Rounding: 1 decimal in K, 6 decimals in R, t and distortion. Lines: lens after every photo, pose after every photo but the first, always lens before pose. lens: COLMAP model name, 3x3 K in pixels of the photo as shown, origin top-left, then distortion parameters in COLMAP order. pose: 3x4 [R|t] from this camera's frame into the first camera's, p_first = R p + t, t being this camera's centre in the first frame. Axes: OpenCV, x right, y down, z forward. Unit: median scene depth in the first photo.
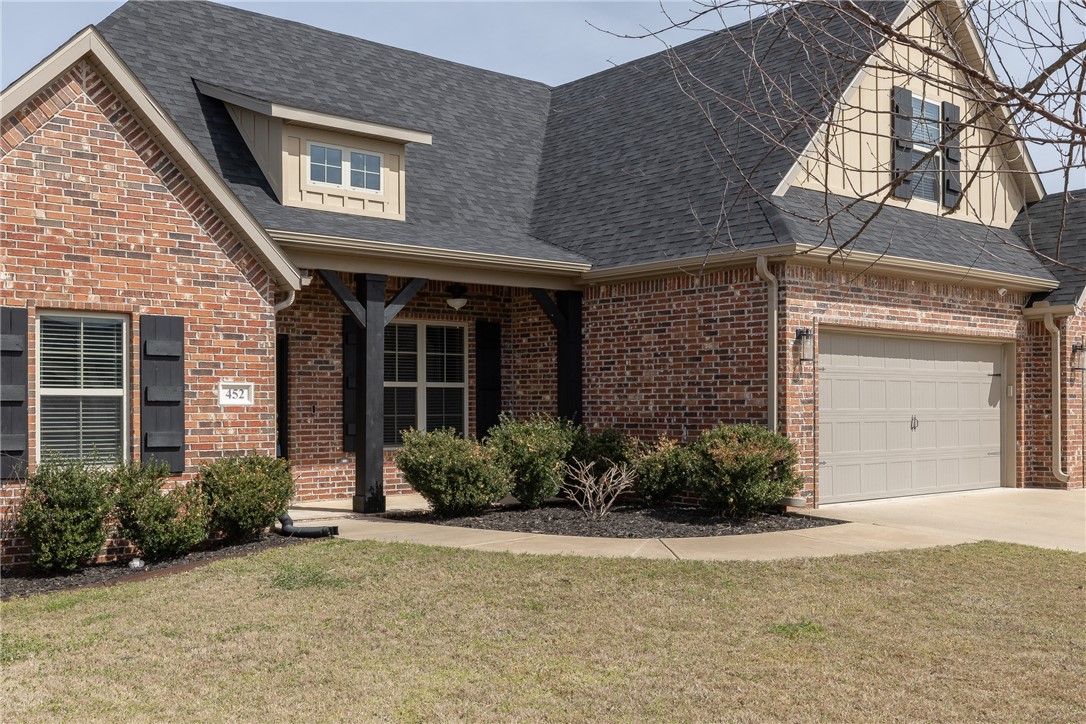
lens RADIAL K [[1112.1, 0, 539.0], [0, 1112.1, 403.6], [0, 0, 1]] dist [0.012128, 0.000000]
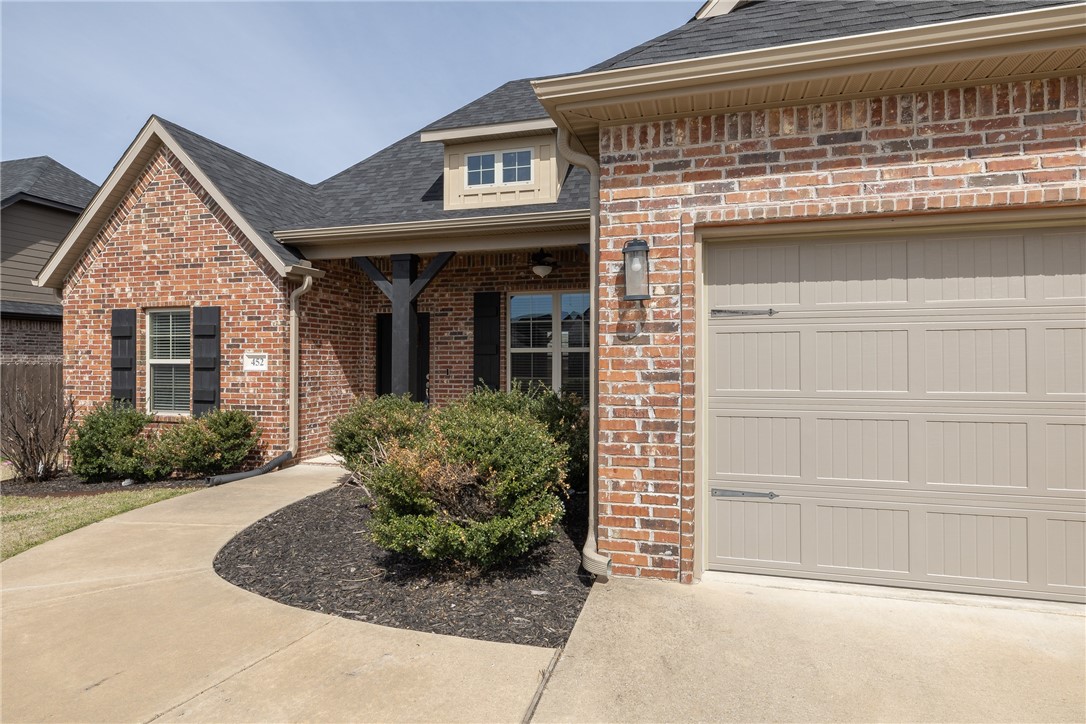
lens RADIAL K [[601.2, 0, 548.8], [0, 601.2, 361.3], [0, 0, 1]] dist [0.001332, -0.000430]
pose [[0.555374, 0.002241, -0.831598, 0.446049], [0.002475, 0.999987, 0.004347, -0.010320], [0.831597, -0.004473, 0.555361, 0.790977]]
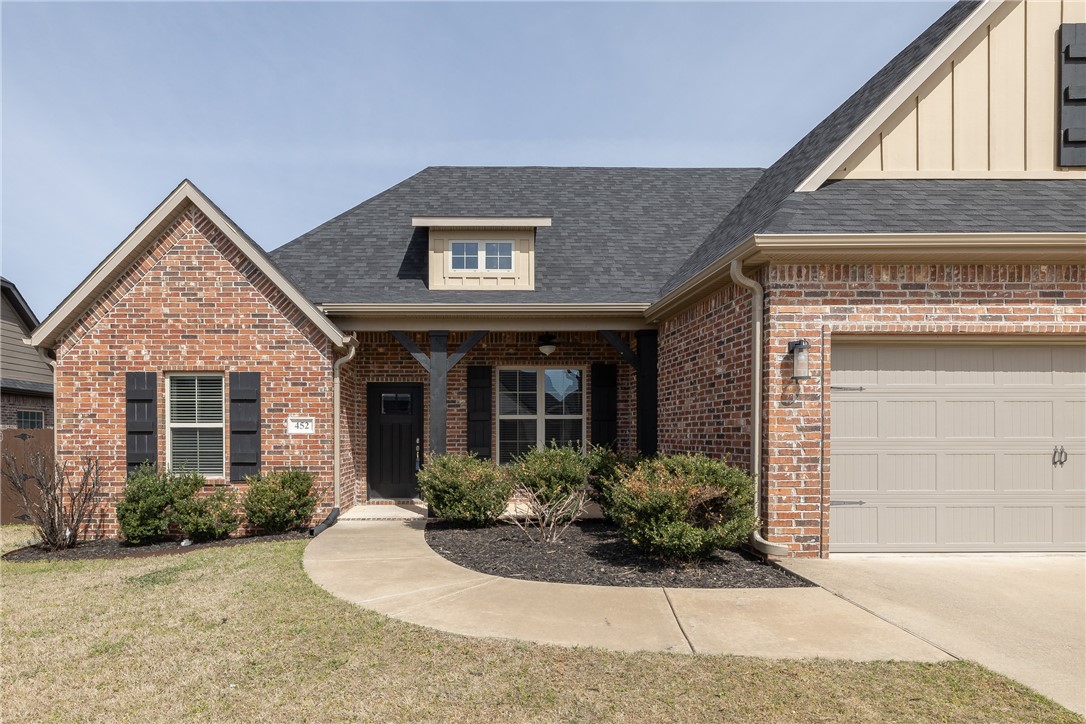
lens RADIAL K [[618.5, 0, 474.6], [0, 618.5, 444.8], [0, 0, 1]] dist [-0.005082, 0.002313]
pose [[0.767915, 0.010607, -0.640464, 0.341817], [0.002360, 0.999809, 0.019388, 0.000804], [0.640547, -0.016399, 0.767744, 0.484013]]
